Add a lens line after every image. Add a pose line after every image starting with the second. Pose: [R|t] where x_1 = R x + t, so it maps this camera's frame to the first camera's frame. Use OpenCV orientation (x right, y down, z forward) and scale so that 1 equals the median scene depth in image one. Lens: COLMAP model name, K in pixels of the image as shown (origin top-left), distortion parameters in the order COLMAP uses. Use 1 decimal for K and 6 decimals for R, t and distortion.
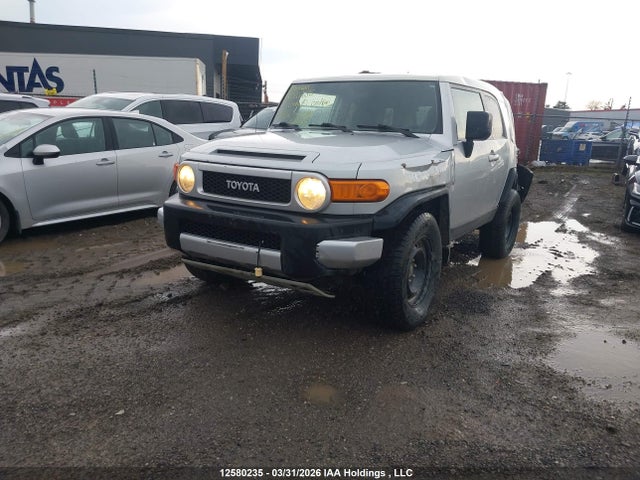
lens RADIAL K [[482.3, 0, 320.0], [0, 482.3, 240.0], [0, 0, 1]] dist [0.110173, -0.169840]
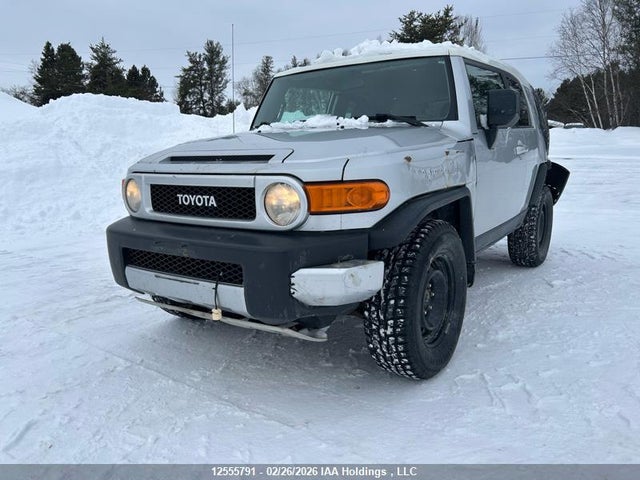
lens RADIAL K [[482.3, 0, 320.0], [0, 482.3, 240.0], [0, 0, 1]] dist [0.110173, -0.169840]
pose [[0.997599, -0.057130, -0.039149, 0.061253], [0.056062, 0.998039, -0.027858, -0.018493], [0.040664, 0.025596, 0.998845, 0.259376]]
